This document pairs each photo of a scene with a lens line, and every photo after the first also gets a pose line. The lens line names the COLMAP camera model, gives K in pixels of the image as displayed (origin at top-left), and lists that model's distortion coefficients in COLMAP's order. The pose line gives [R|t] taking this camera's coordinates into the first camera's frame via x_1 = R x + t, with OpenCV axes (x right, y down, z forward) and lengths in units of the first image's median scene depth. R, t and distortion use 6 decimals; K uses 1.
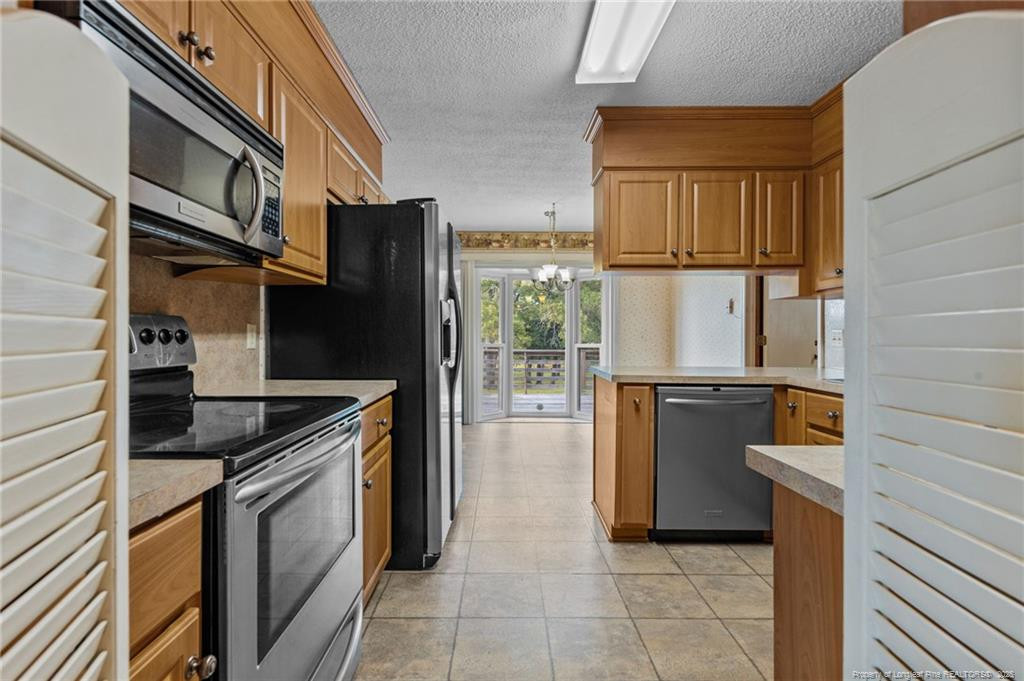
lens RADIAL K [[461.1, 0, 512.4], [0, 461.1, 340.4], [0, 0, 1]] dist [0.010657, 0.000409]
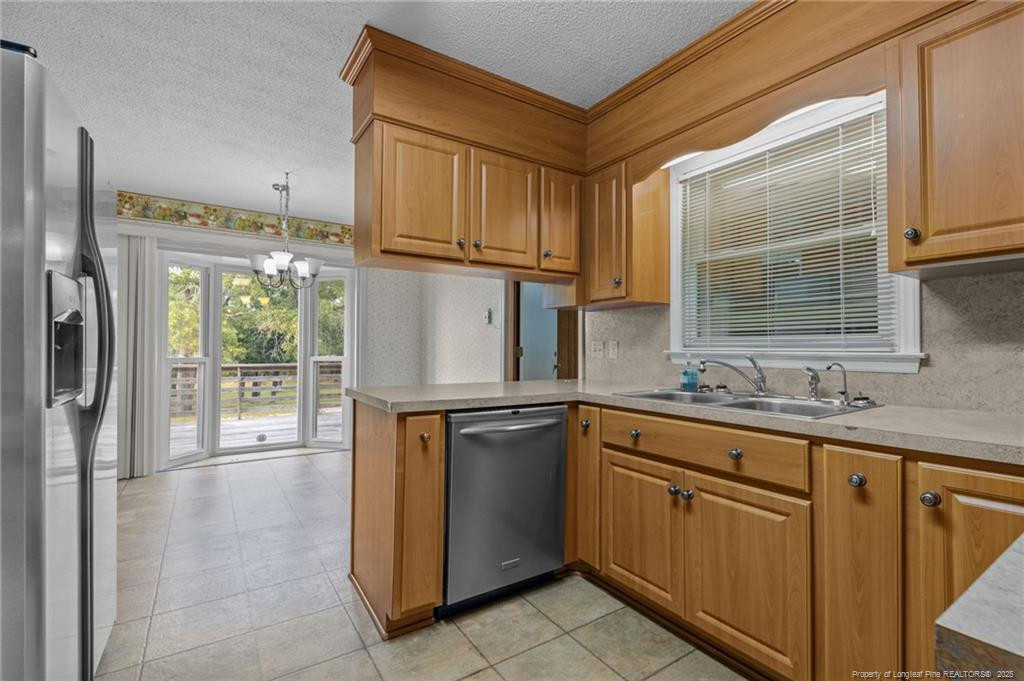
lens RADIAL K [[461.1, 0, 507.5], [0, 461.1, 340.5], [0, 0, 1]] dist [0.010657, 0.000409]
pose [[0.848822, 0.009066, 0.528602, -0.004737], [0.003820, 0.999722, -0.023281, -0.001810], [-0.528666, 0.021781, 0.848551, 0.276424]]
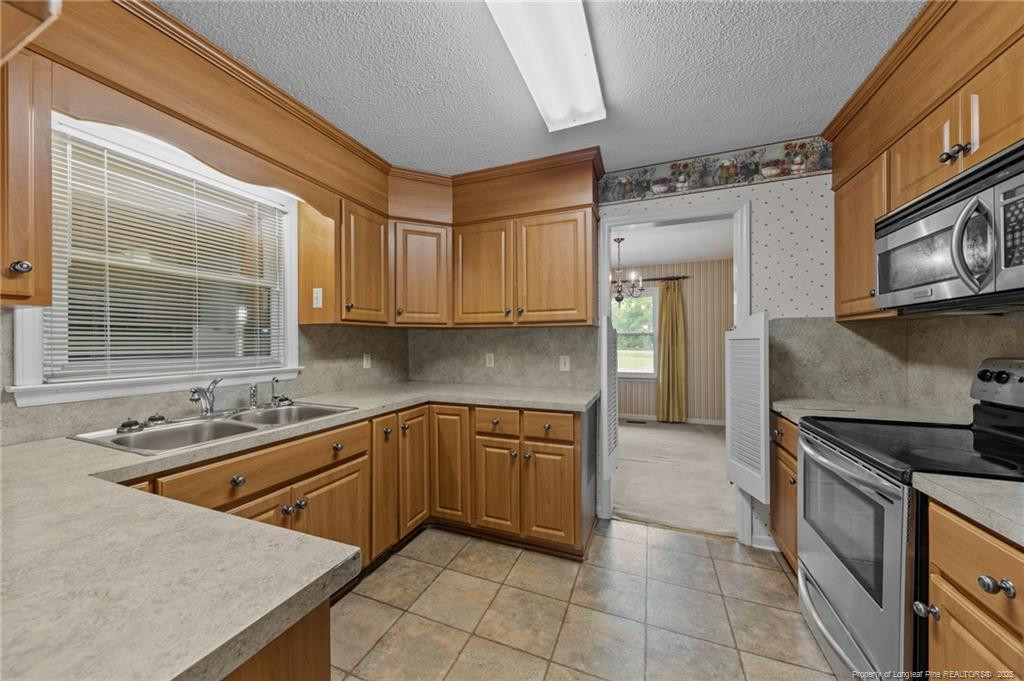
lens RADIAL K [[361.6, 0, 503.7], [0, 361.6, 341.0], [0, 0, 1]] dist [0.007451, -0.000353]
pose [[-0.922271, 0.000608, 0.386542, 0.034899], [0.002558, 0.999986, 0.004529, -0.057791], [-0.386534, 0.005166, -0.922261, 1.075783]]
